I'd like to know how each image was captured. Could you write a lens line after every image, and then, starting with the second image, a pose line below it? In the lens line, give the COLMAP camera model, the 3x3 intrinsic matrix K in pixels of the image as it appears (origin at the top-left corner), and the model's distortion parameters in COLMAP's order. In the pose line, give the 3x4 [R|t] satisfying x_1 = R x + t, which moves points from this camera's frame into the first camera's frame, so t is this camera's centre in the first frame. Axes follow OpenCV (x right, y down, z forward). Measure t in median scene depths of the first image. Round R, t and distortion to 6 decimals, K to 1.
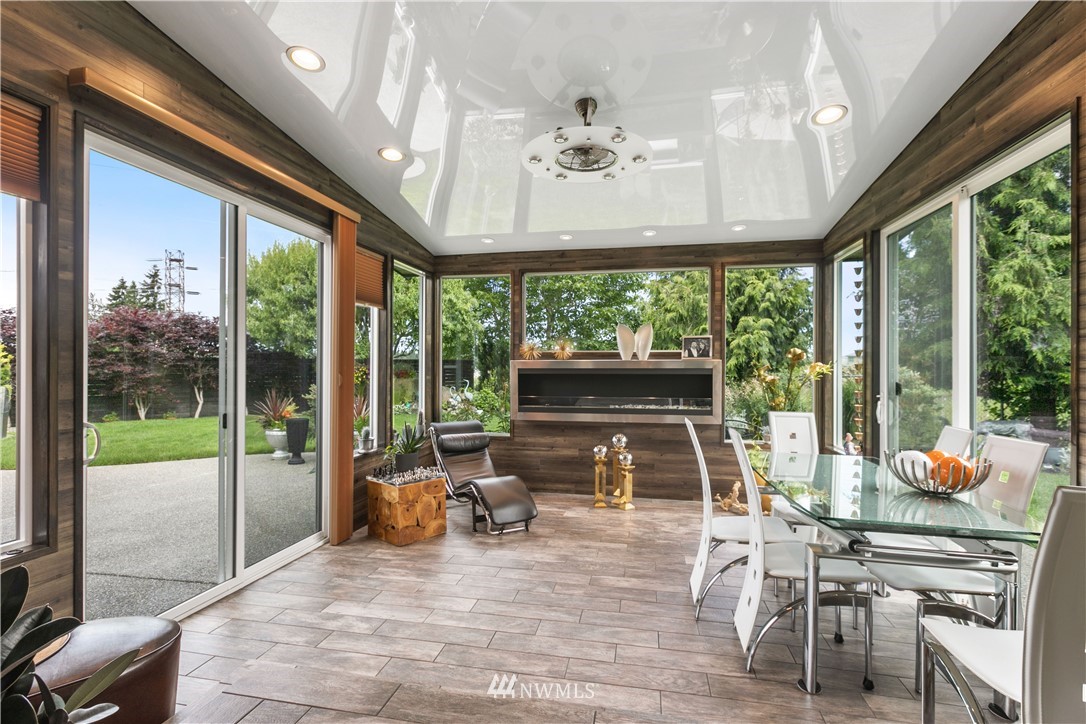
lens RADIAL K [[486.8, 0, 545.1], [0, 486.8, 364.8], [0, 0, 1]] dist [-0.010869, 0.000143]
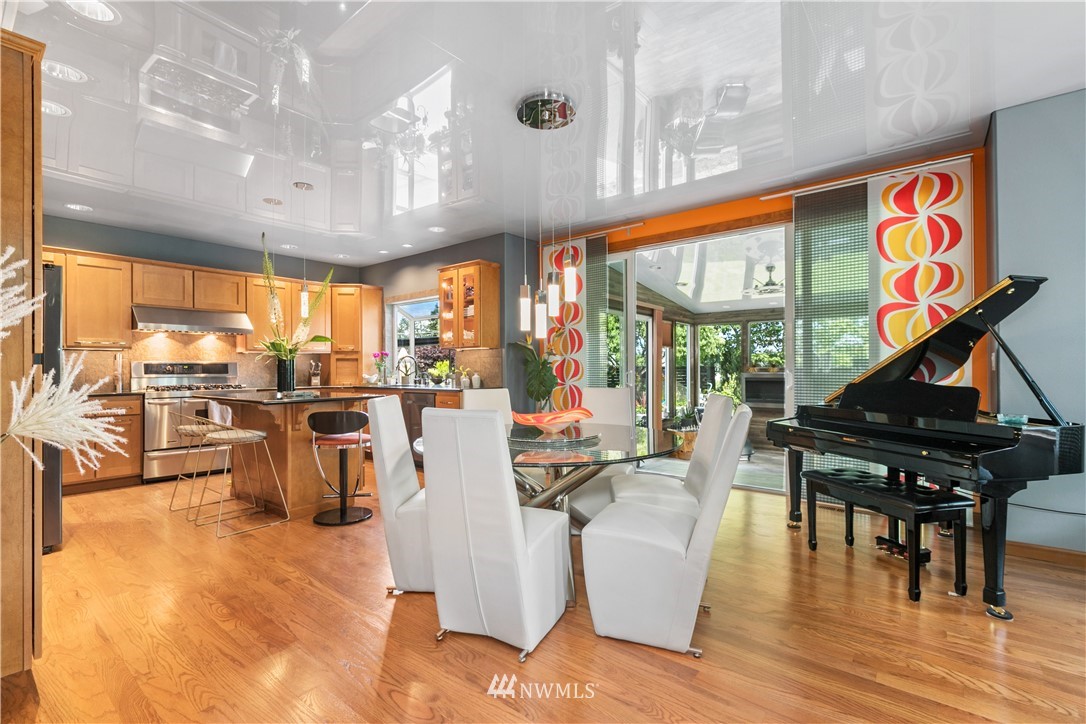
lens RADIAL K [[486.8, 0, 545.1], [0, 486.8, 364.8], [0, 0, 1]] dist [-0.010869, 0.000143]
pose [[0.888022, -0.007819, -0.459735, 0.105295], [0.006502, 0.999969, -0.004449, -0.034688], [0.459755, 0.000962, 0.888045, -0.861256]]
